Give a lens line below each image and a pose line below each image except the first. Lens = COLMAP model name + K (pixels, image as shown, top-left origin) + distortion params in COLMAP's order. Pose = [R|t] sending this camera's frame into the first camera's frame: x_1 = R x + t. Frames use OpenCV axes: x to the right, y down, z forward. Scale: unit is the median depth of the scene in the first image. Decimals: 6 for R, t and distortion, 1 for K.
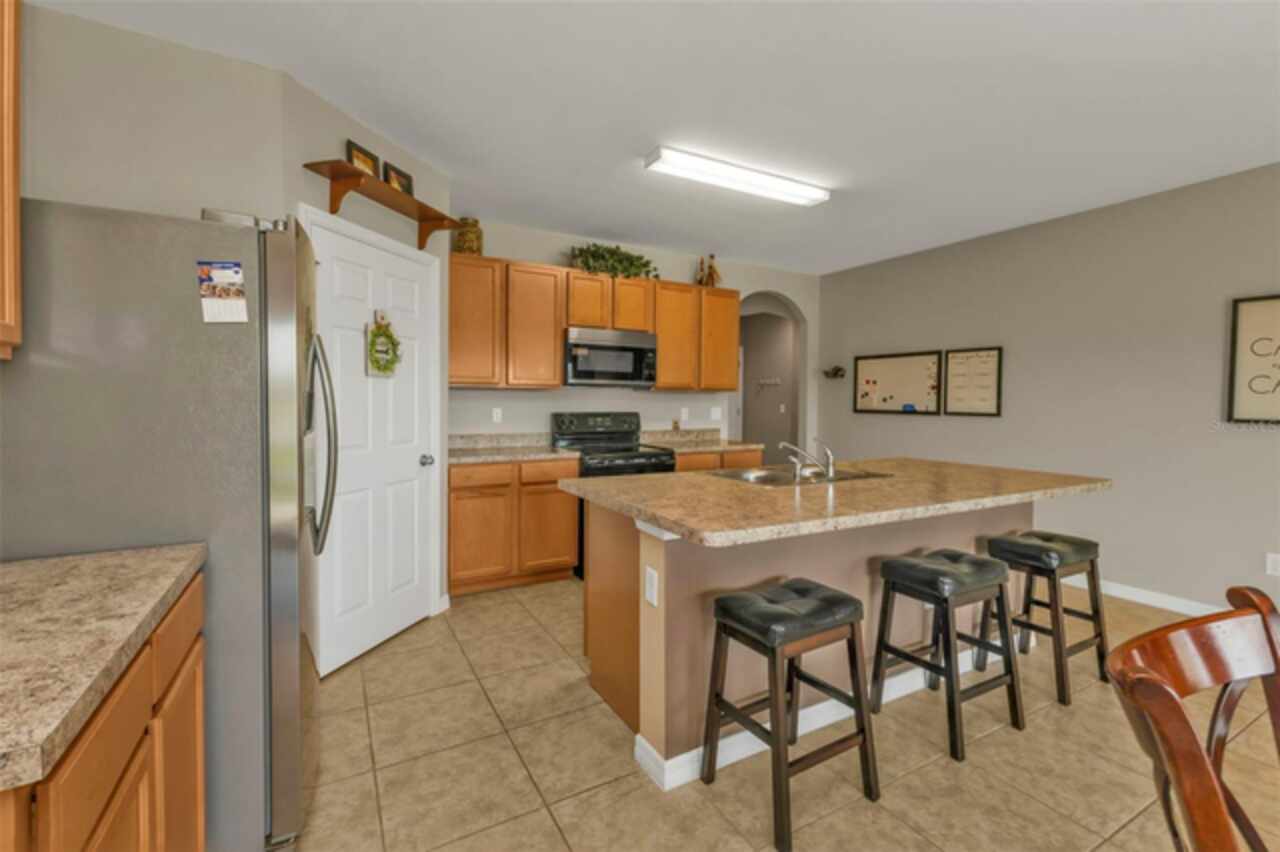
lens RADIAL K [[543.3, 0, 624.3], [0, 543.3, 416.5], [0, 0, 1]] dist [0.001153, 0.000120]
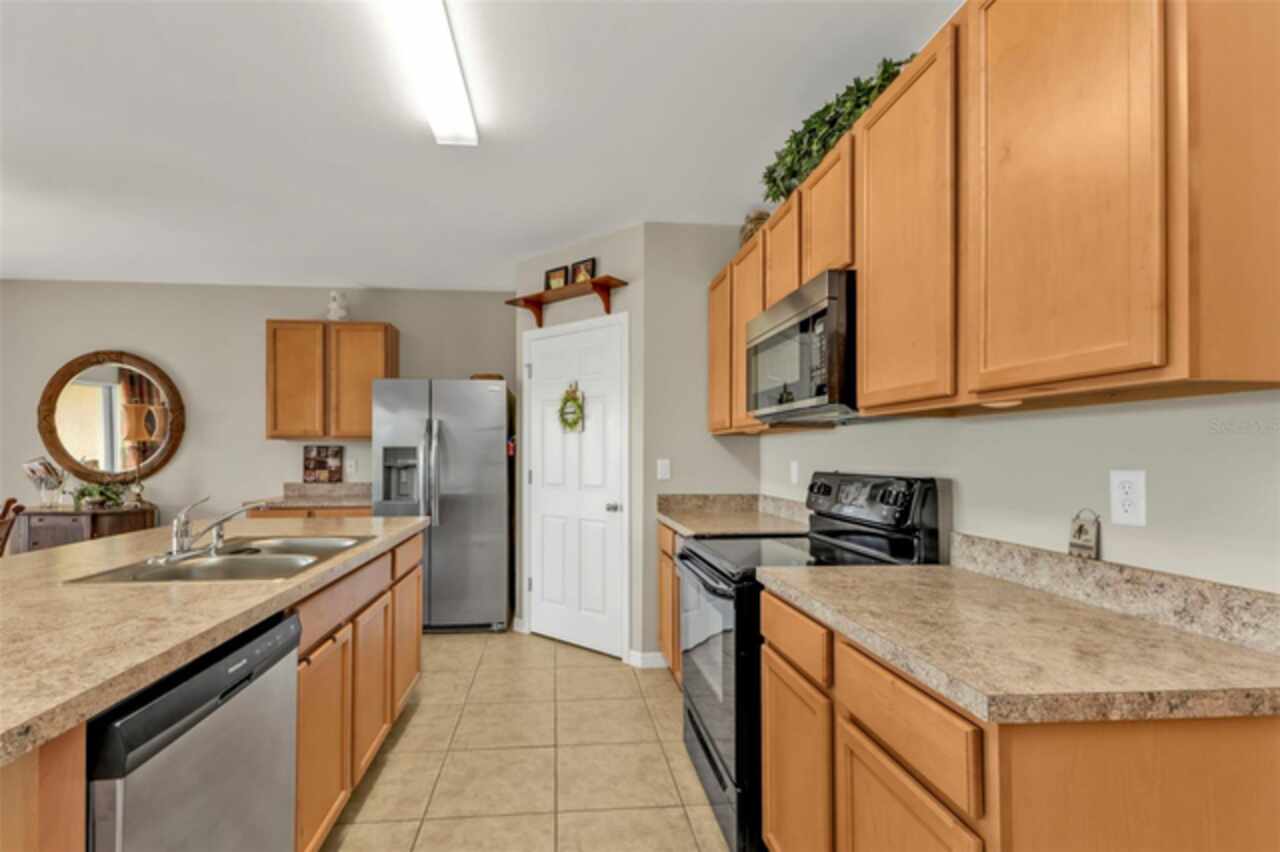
lens RADIAL K [[583.6, 0, 593.7], [0, 583.6, 449.5], [0, 0, 1]] dist [0.015581, 0.000032]
pose [[-0.404522, -0.011790, -0.914452, 0.521538], [-0.026977, 0.999636, -0.000954, -0.022810], [0.914130, 0.024283, -0.404693, 1.067590]]
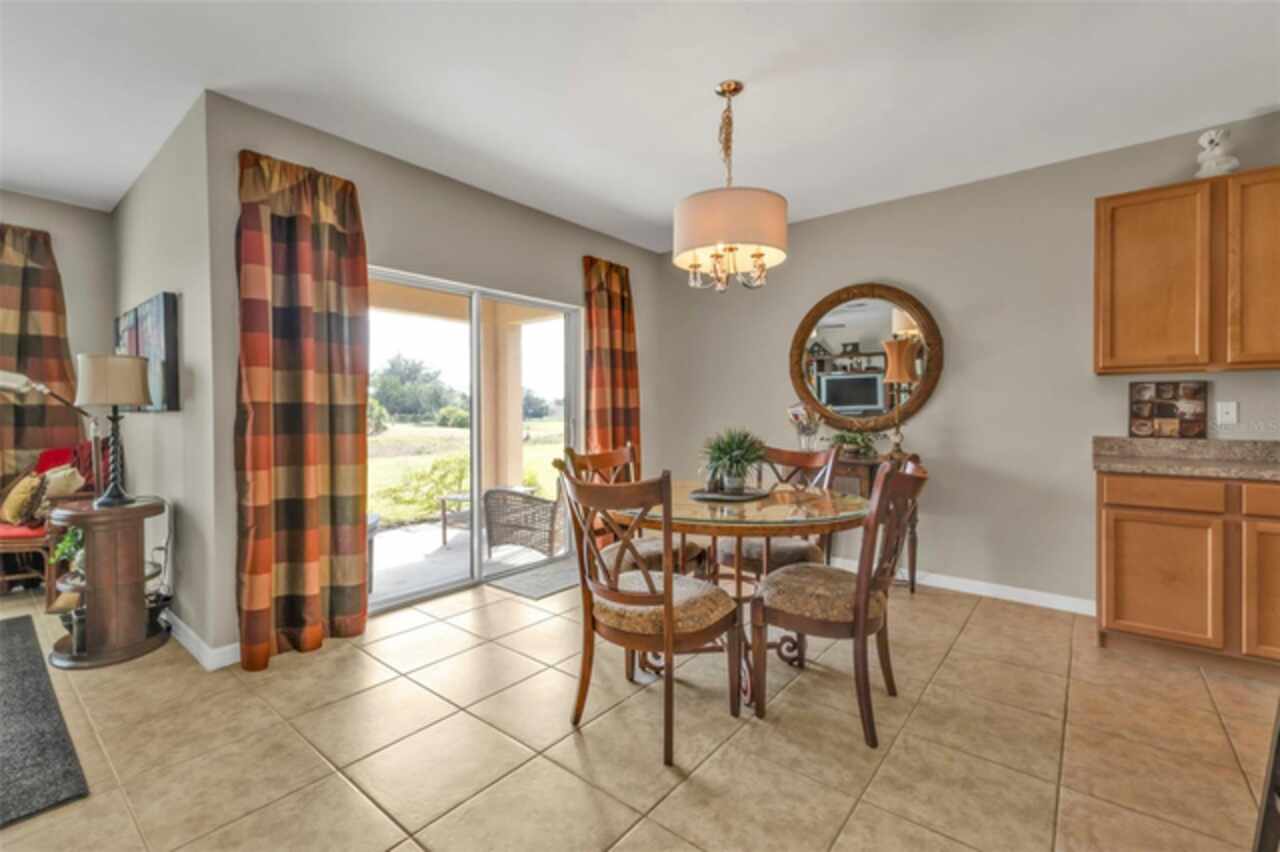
lens RADIAL K [[548.5, 0, 639.7], [0, 548.5, 416.4], [0, 0, 1]] dist [0.027872, -0.010531]
pose [[-0.923026, -0.000910, -0.384737, 0.585525], [-0.013983, 0.999416, 0.031182, 0.014737], [0.384484, 0.034162, -0.922499, 0.521551]]
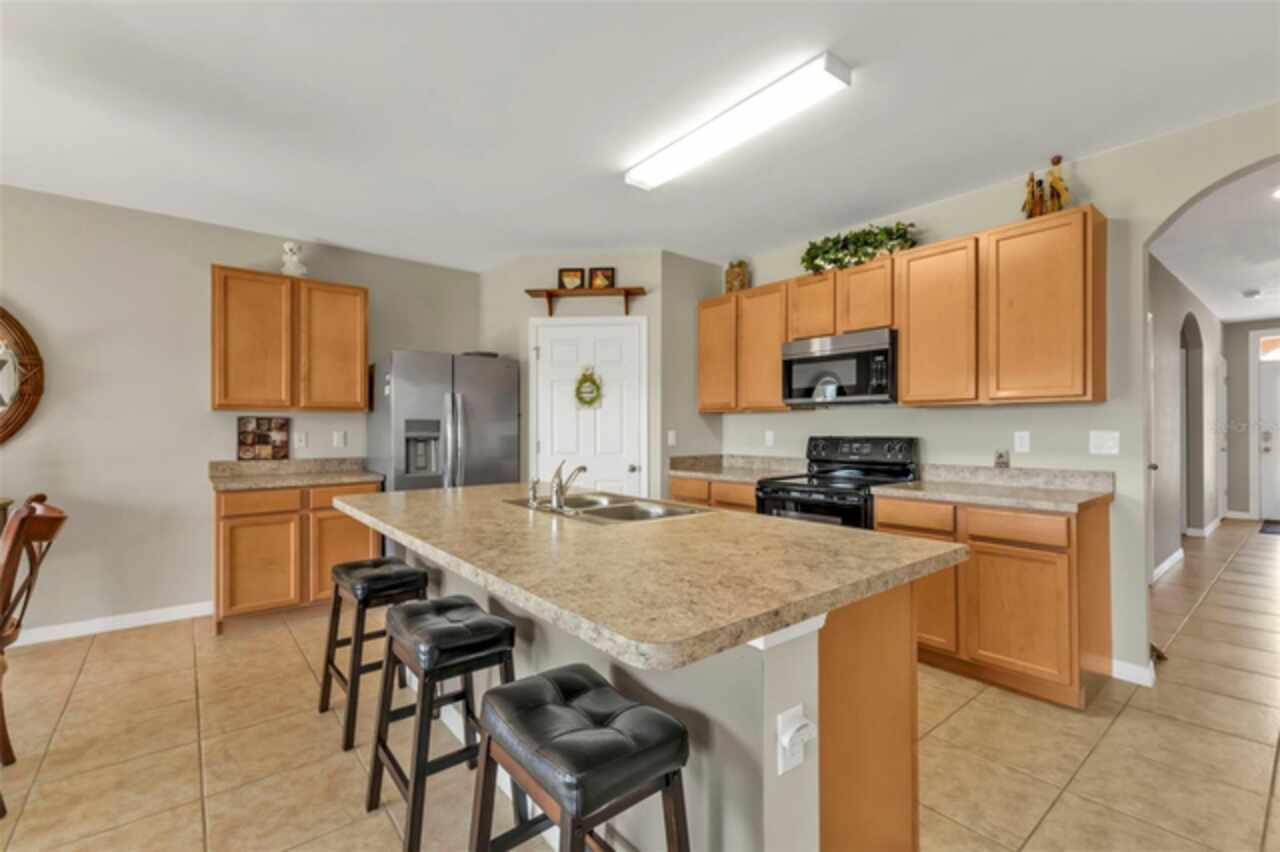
lens RADIAL K [[558.9, 0, 653.1], [0, 558.9, 425.7], [0, 0, 1]] dist [0.005458, 0.000465]
pose [[0.206182, -0.010173, -0.978461, 0.752454], [-0.023875, 0.999596, -0.015424, -0.003689], [0.978222, 0.026541, 0.205856, 0.571026]]
